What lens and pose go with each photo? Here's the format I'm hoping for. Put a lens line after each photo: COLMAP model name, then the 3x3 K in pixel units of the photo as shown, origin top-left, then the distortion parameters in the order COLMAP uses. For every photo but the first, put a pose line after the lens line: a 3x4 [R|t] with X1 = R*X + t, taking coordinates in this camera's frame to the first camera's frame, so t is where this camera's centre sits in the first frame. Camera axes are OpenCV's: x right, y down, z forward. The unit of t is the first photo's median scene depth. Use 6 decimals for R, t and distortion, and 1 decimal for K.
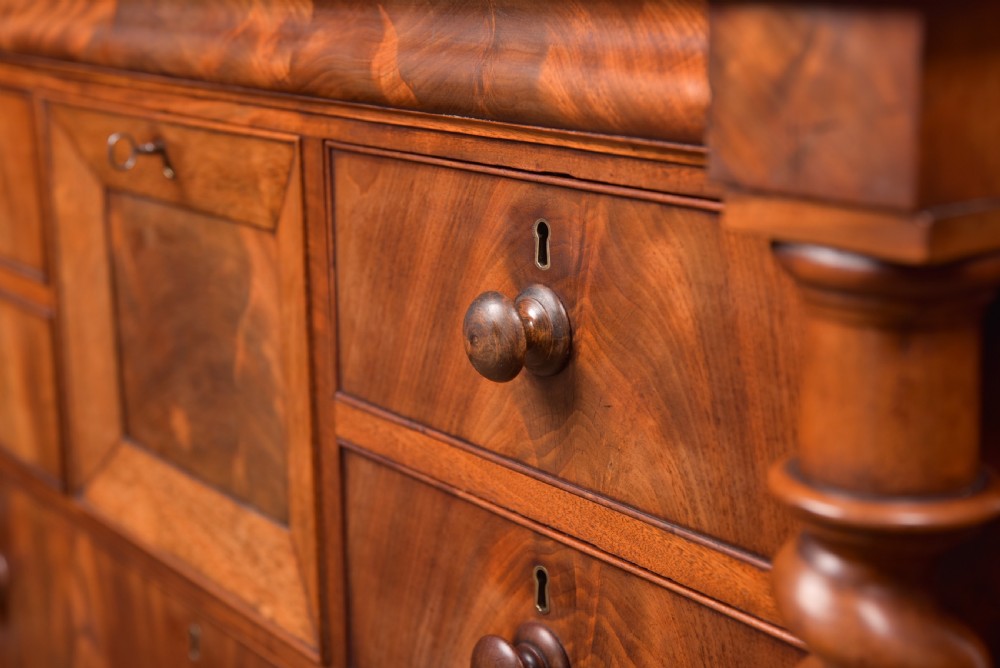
lens RADIAL K [[1629.3, 0, 500.0], [0, 1629.3, 334.0], [0, 0, 1]] dist [0.063289, 0.039609]
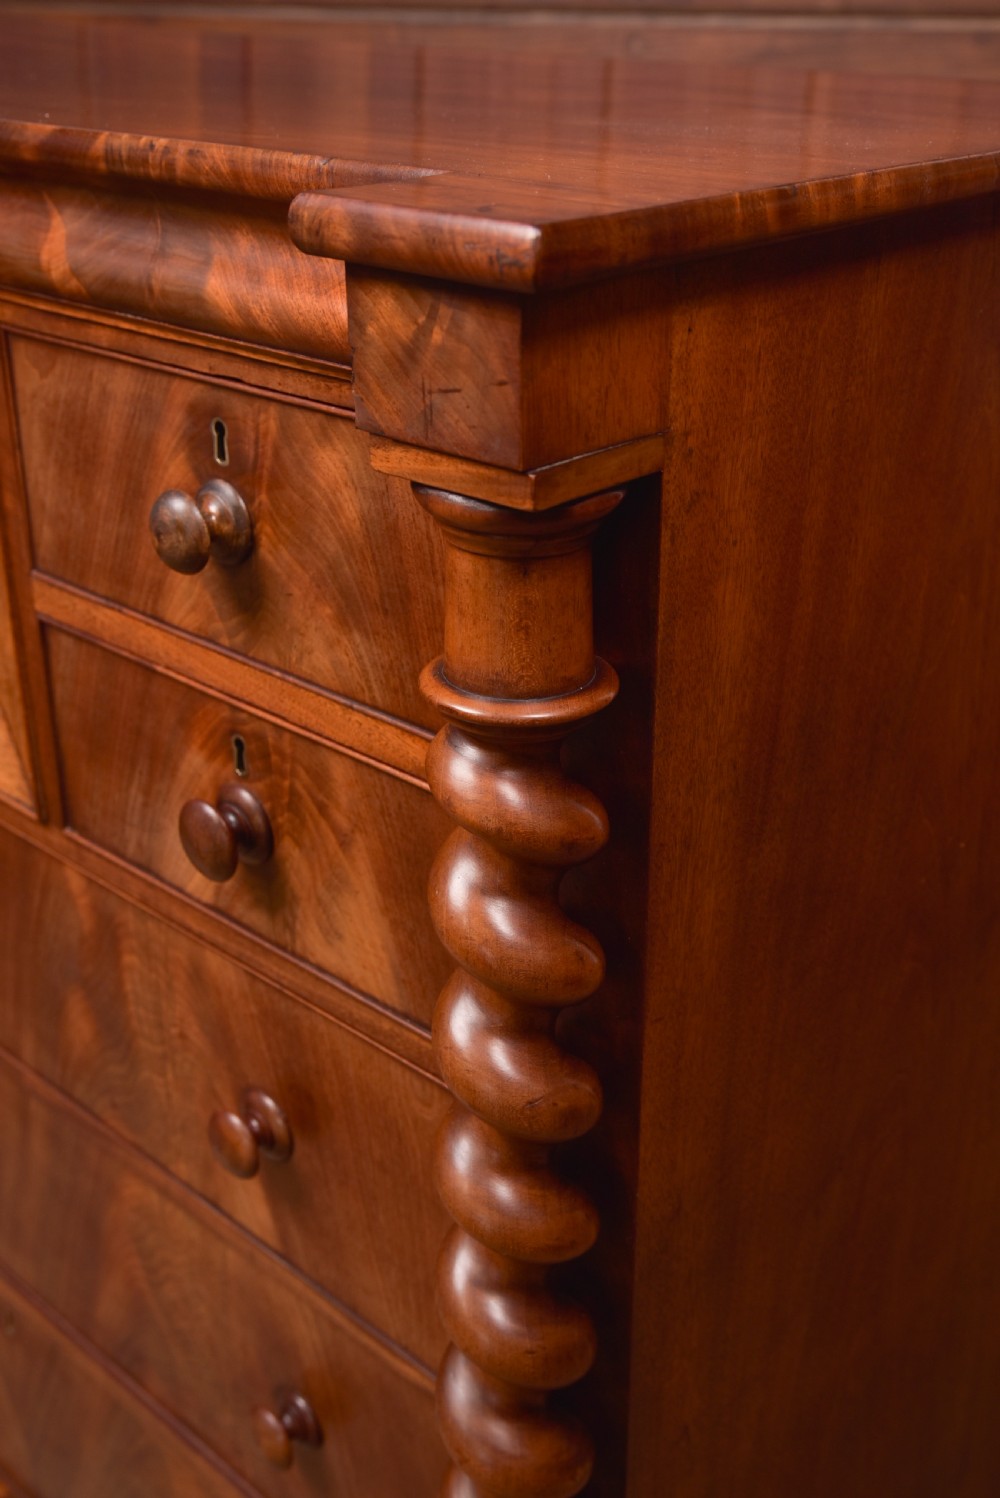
lens RADIAL K [[1724.2, 0, 500.0], [0, 1724.2, 749.0], [0, 0, 1]] dist [-0.016867, 0.070895]
pose [[0.986276, -0.060606, 0.153581, 0.020346], [0.027948, 0.978052, 0.206476, -0.082015], [-0.162724, -0.199350, 0.966323, -0.144995]]
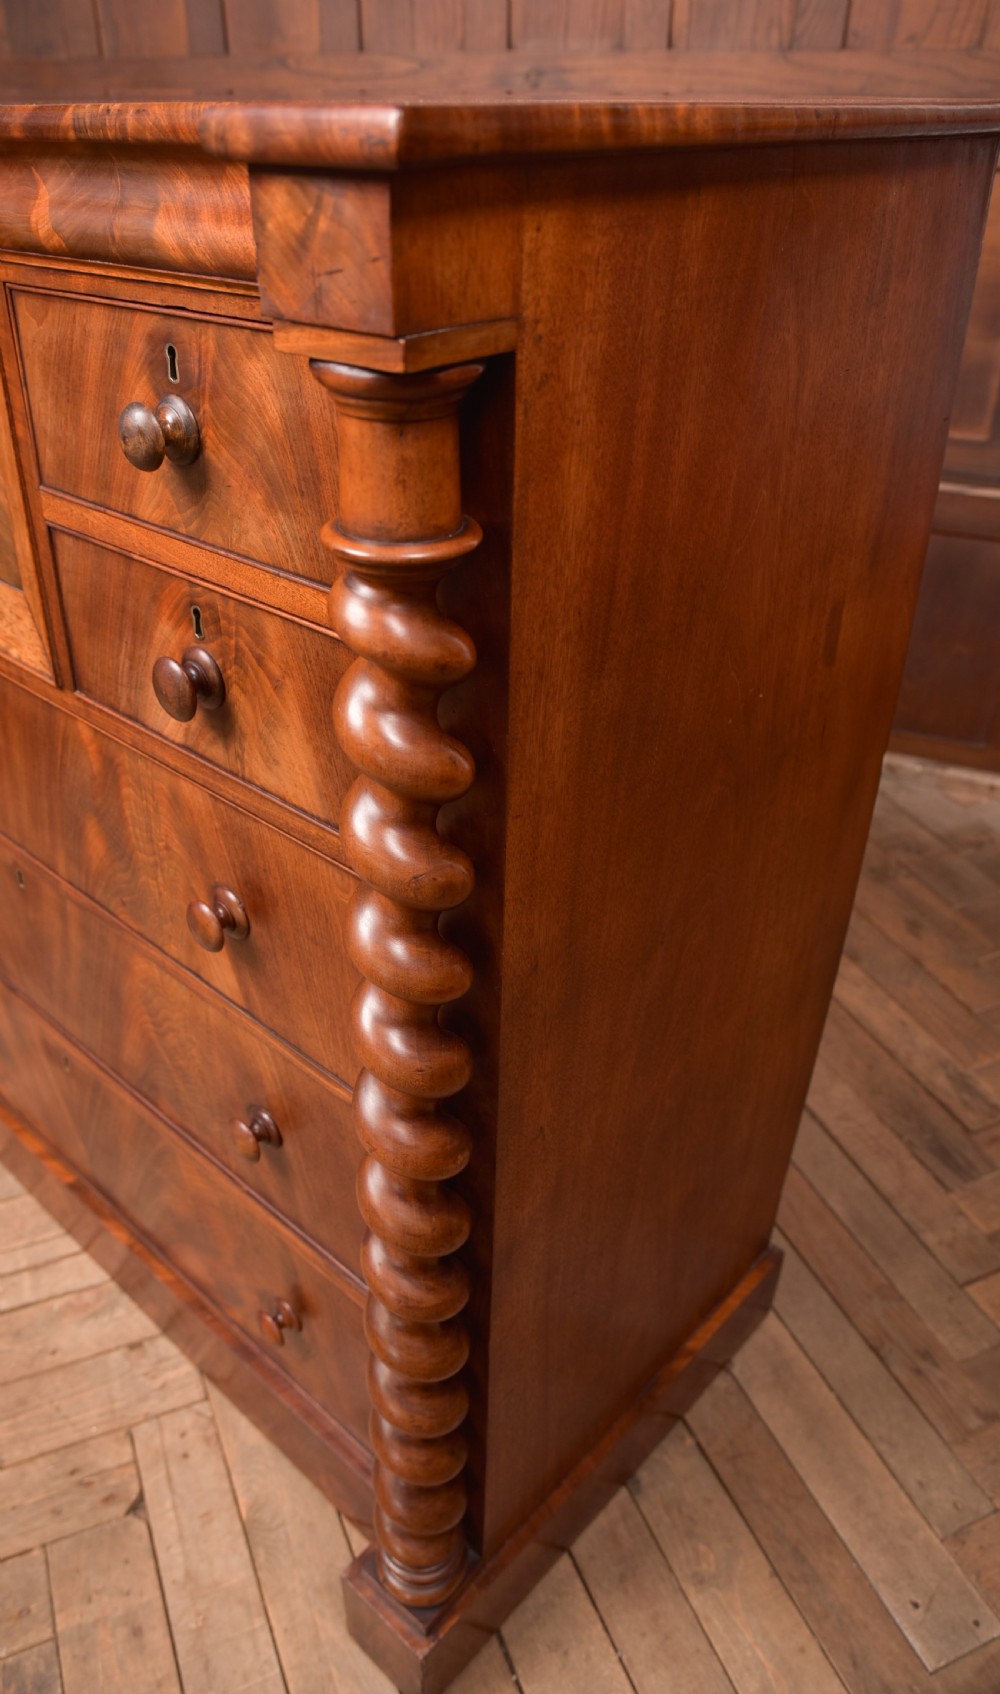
lens RADIAL K [[1230.2, 0, 438.9], [0, 1230.2, 848.6], [0, 0, 1]] dist [-0.111310, 0.076704]
pose [[0.986396, -0.081192, 0.142936, 0.064493], [0.029559, 0.942944, 0.331636, -0.001674], [-0.161707, -0.322900, 0.932516, -0.071715]]
